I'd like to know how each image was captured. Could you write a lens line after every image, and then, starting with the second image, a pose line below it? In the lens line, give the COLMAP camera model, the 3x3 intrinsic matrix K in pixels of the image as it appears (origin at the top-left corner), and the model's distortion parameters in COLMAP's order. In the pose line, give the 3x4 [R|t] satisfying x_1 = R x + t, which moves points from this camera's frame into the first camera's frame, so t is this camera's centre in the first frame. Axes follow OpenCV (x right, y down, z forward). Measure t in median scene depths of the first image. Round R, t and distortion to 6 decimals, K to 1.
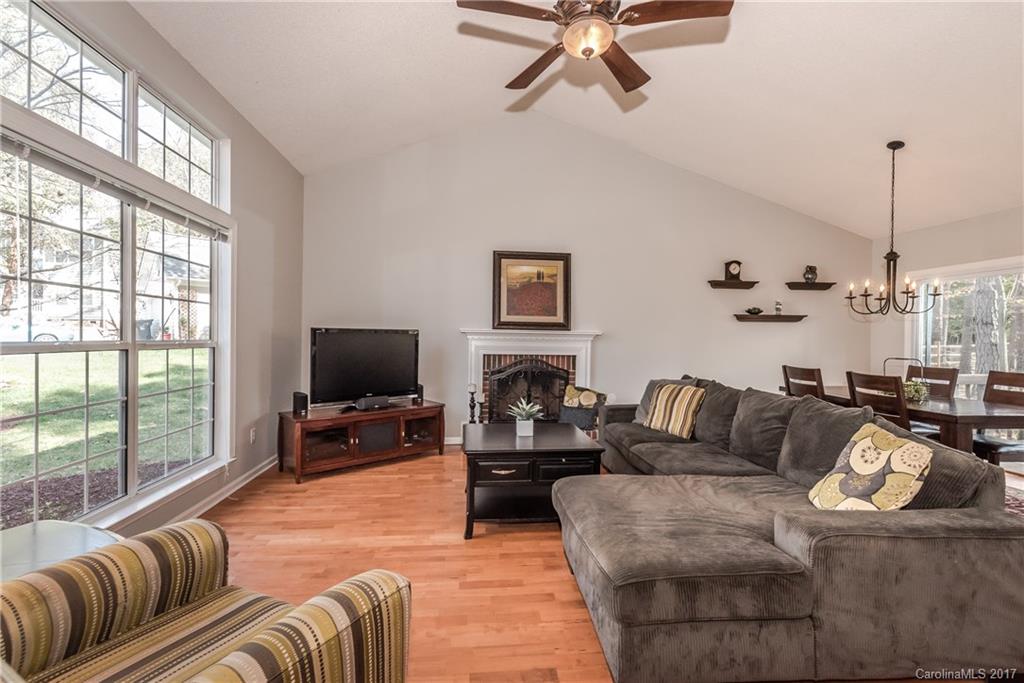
lens RADIAL K [[445.6, 0, 508.7], [0, 445.6, 341.9], [0, 0, 1]] dist [0.002260, -0.000692]
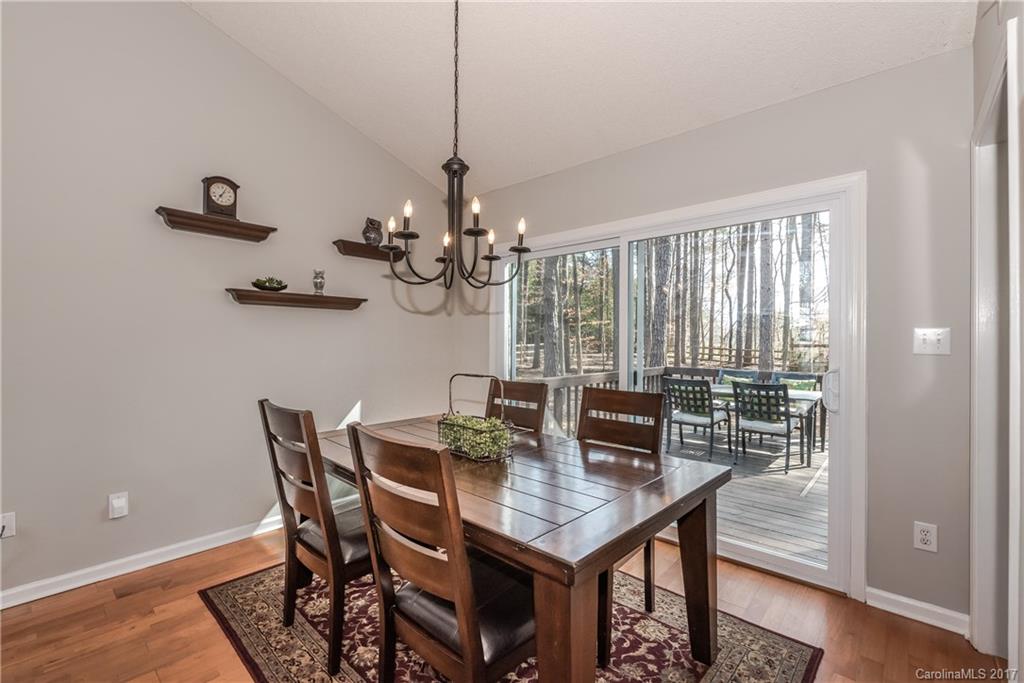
lens RADIAL K [[445.6, 0, 502.5], [0, 445.6, 344.8], [0, 0, 1]] dist [0.002260, -0.000692]
pose [[0.748102, -0.011525, 0.663484, 0.420680], [0.009237, 0.999933, 0.006955, 0.000099], [-0.663519, 0.000925, 0.748159, 0.442648]]
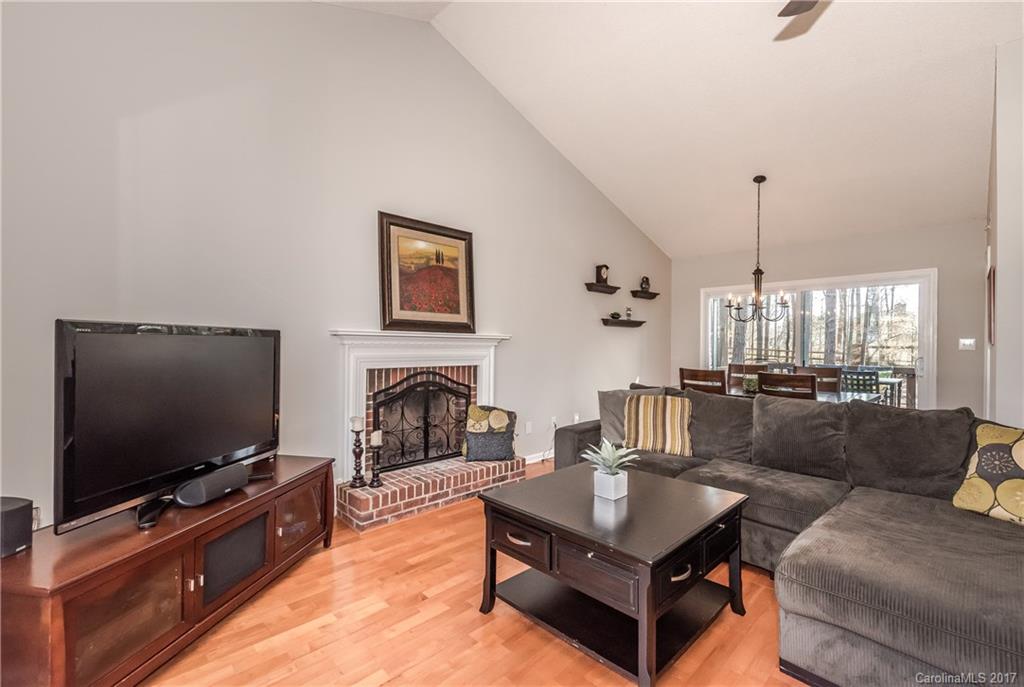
lens RADIAL K [[448.7, 0, 509.6], [0, 448.7, 342.7], [0, 0, 1]] dist [0.011270, -0.000745]
pose [[0.777727, -0.004947, 0.628583, -0.299724], [0.008357, 0.999962, -0.002470, -0.006688], [-0.628547, 0.007174, 0.777739, 0.360458]]
